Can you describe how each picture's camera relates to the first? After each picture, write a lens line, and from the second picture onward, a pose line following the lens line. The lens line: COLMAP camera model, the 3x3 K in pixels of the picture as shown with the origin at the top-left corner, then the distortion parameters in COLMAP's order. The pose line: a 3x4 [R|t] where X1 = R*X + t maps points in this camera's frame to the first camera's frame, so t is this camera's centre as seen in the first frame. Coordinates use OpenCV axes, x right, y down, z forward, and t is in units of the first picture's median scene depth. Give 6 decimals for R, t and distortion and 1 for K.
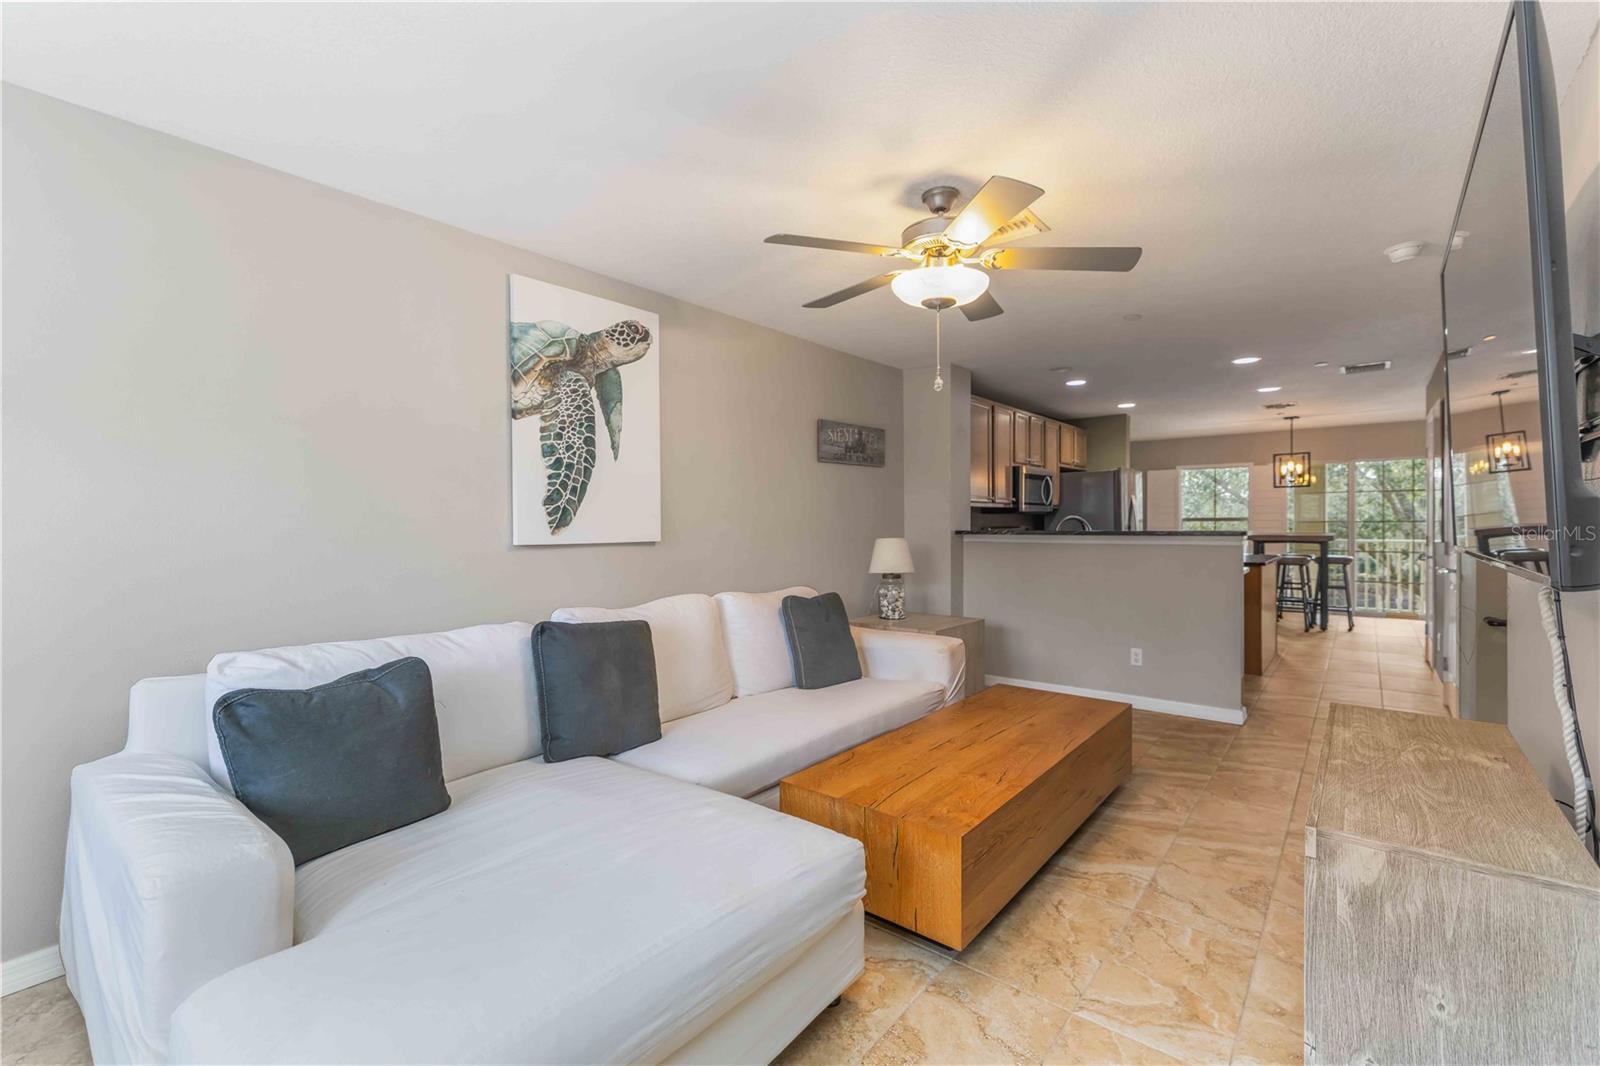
lens RADIAL K [[685.3, 0, 808.1], [0, 685.3, 528.3], [0, 0, 1]] dist [-0.002833, 0.002515]
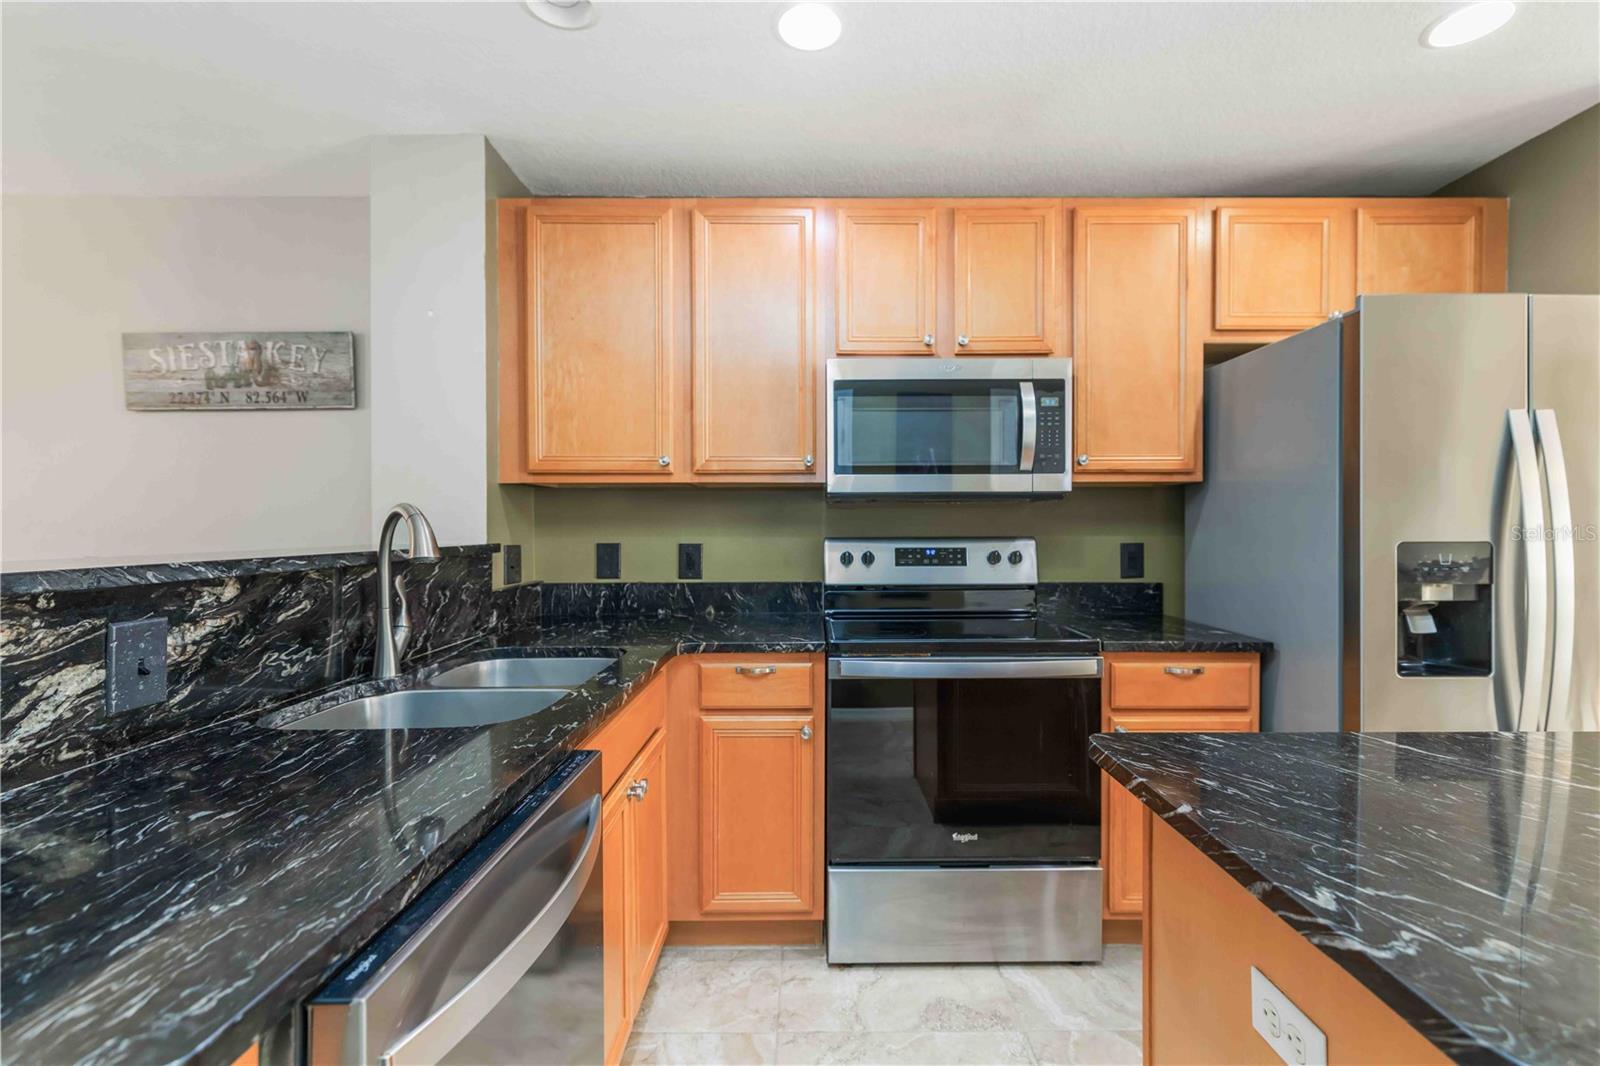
lens RADIAL K [[706.6, 0, 825.2], [0, 706.6, 532.4], [0, 0, 1]] dist [0.000826, 0.002100]
pose [[0.635324, 0.015546, -0.772089, 0.485333], [-0.010005, 0.999879, 0.011899, -0.007455], [0.772181, 0.000165, 0.635402, 0.638387]]
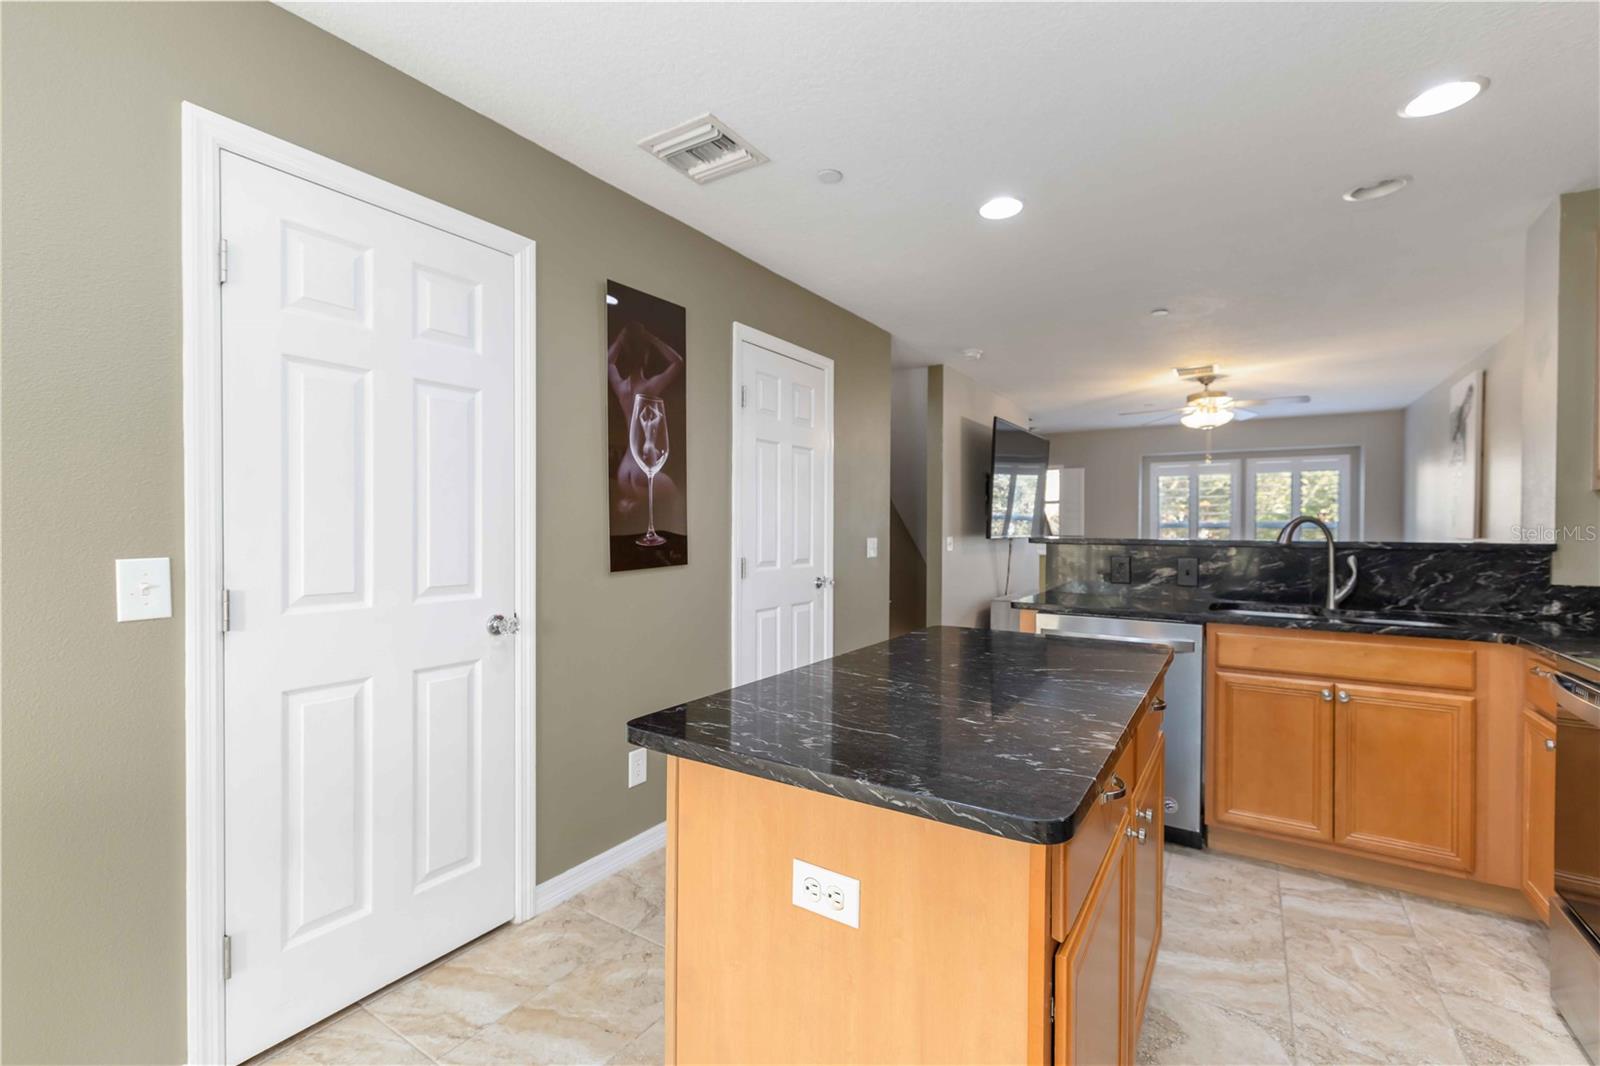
lens RADIAL K [[685.3, 0, 815.8], [0, 685.3, 532.7], [0, 0, 1]] dist [-0.002833, 0.002515]
pose [[-0.992847, 0.006101, -0.119235, 0.564314], [0.003784, 0.999800, 0.019644, -0.011154], [0.119331, 0.019052, -0.992672, 0.999957]]
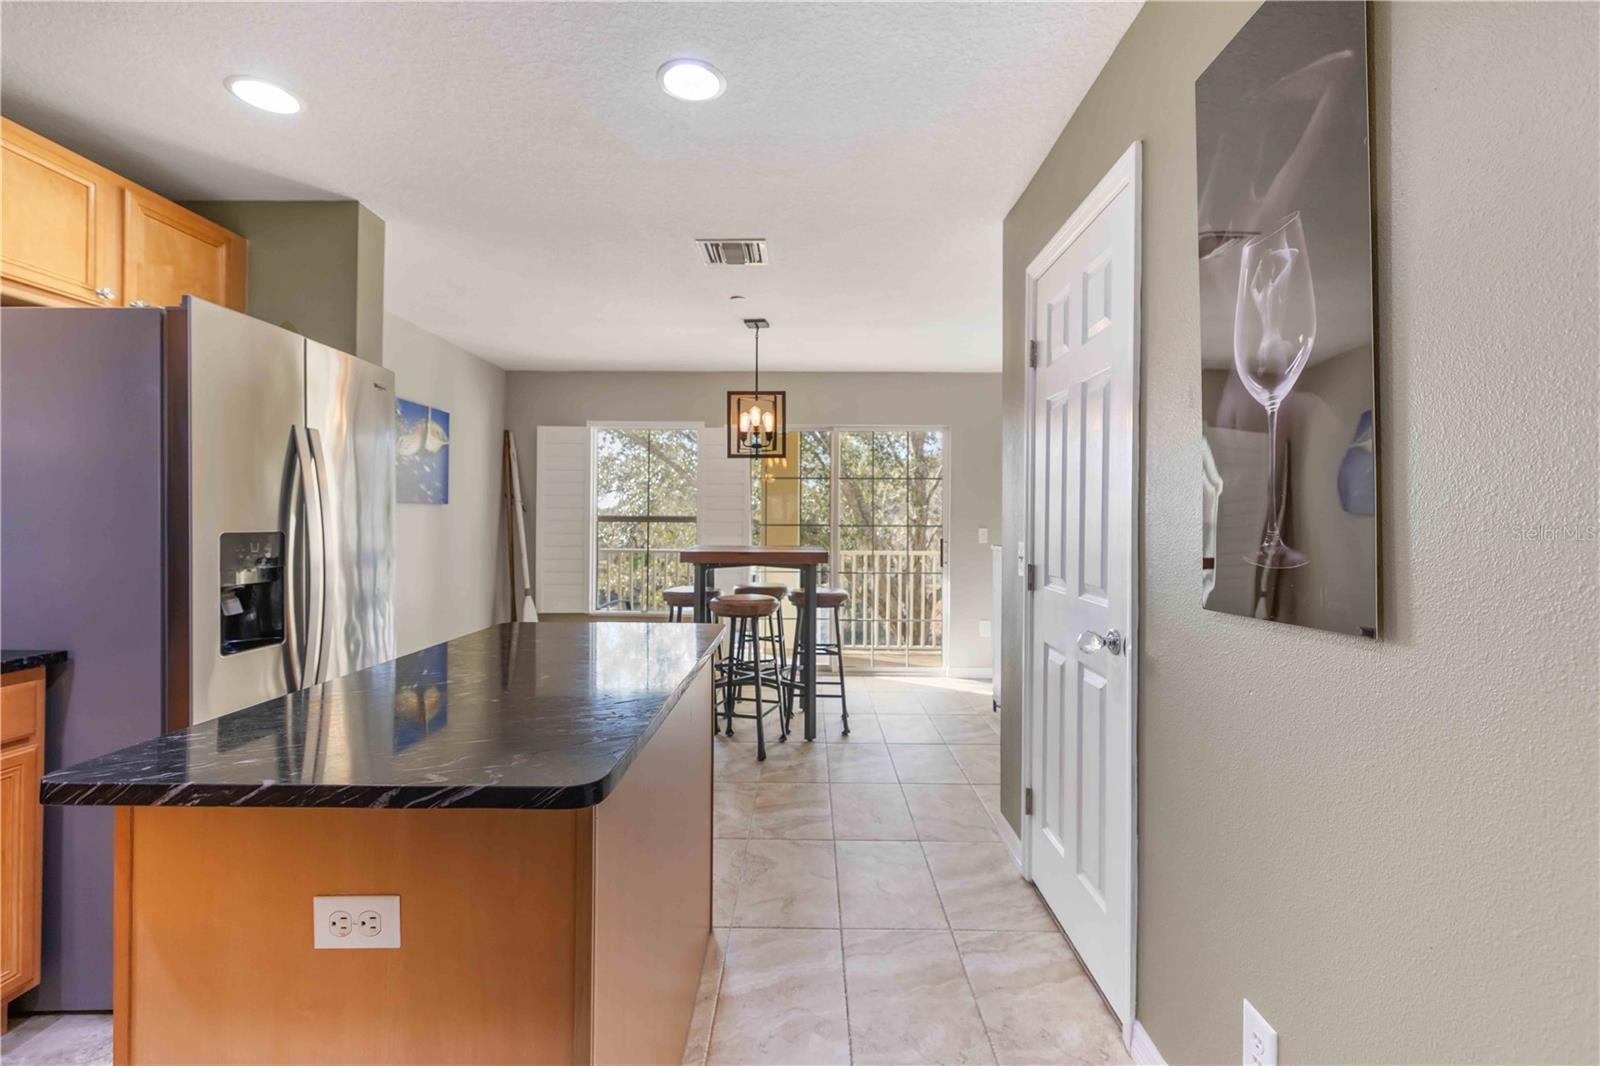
lens RADIAL K [[706.6, 0, 795.3], [0, 706.6, 522.2], [0, 0, 1]] dist [0.000826, 0.002100]
pose [[0.787835, 0.012735, 0.615754, 0.433390], [-0.007193, 0.999908, -0.011477, -0.005847], [-0.615844, 0.004614, 0.787855, 0.606533]]
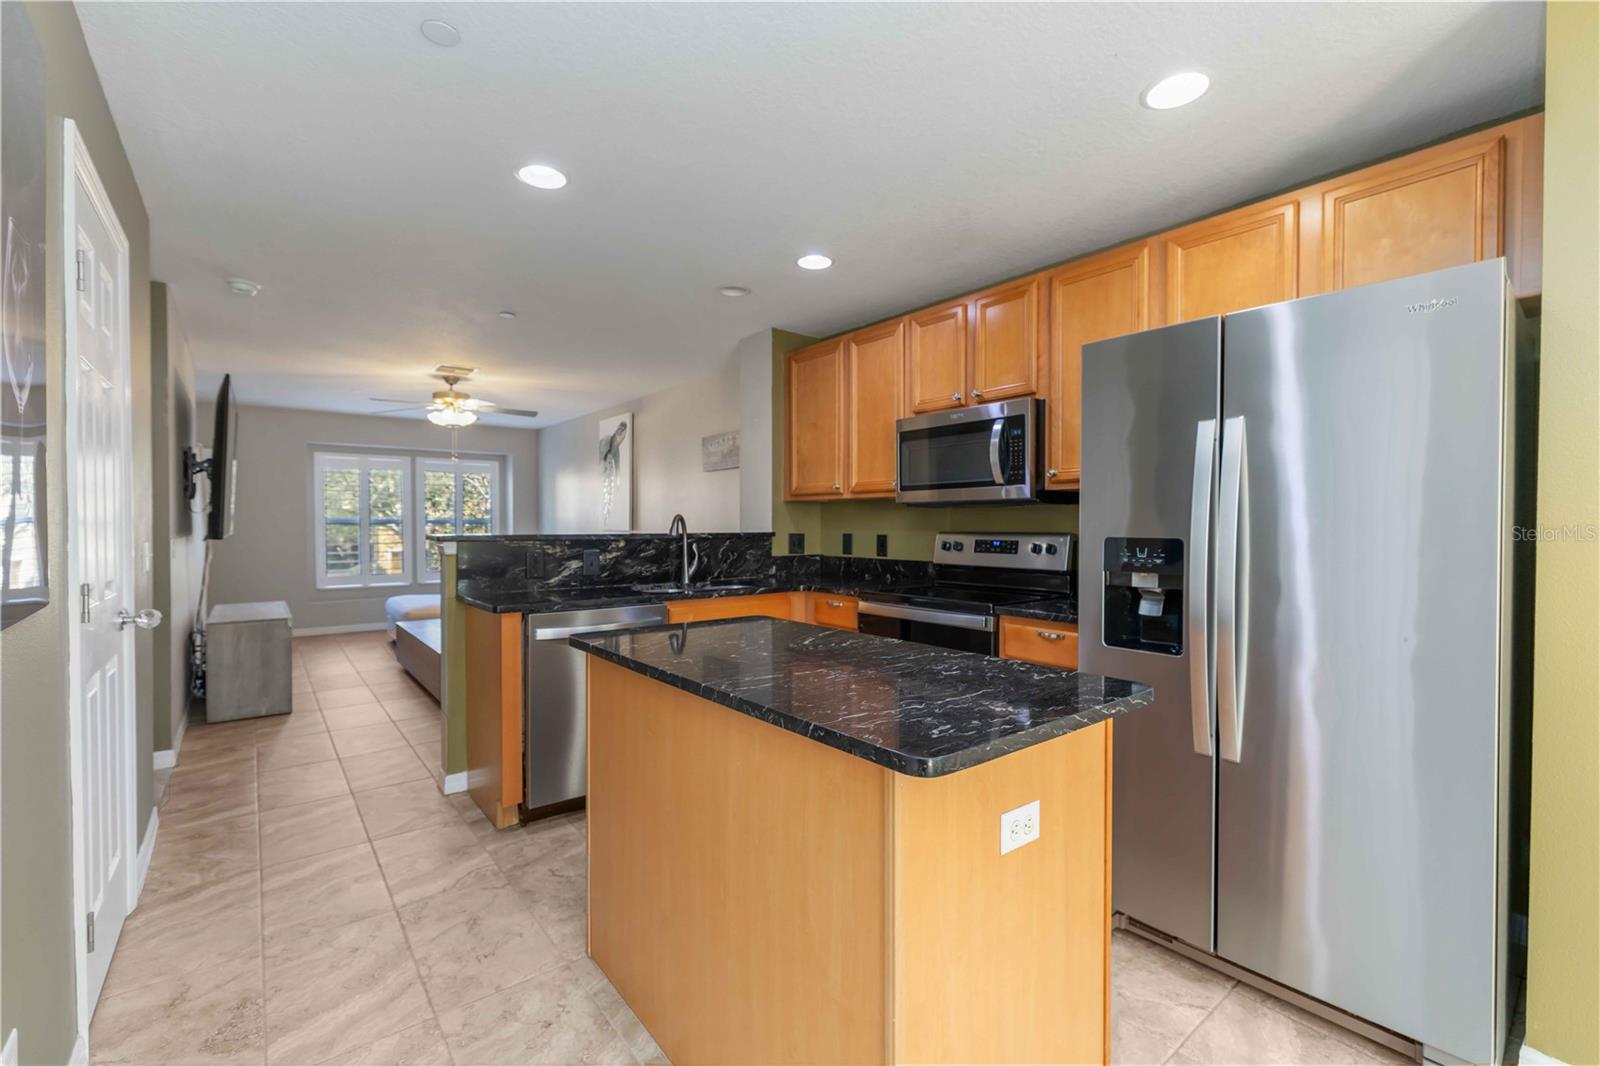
lens RADIAL K [[685.3, 0, 792.4], [0, 685.3, 524.3], [0, 0, 1]] dist [-0.002833, 0.002515]
pose [[-0.220371, 0.010204, -0.975363, 0.714171], [-0.006991, 0.999903, 0.012041, -0.011166], [0.975391, 0.009472, -0.220278, 0.855019]]
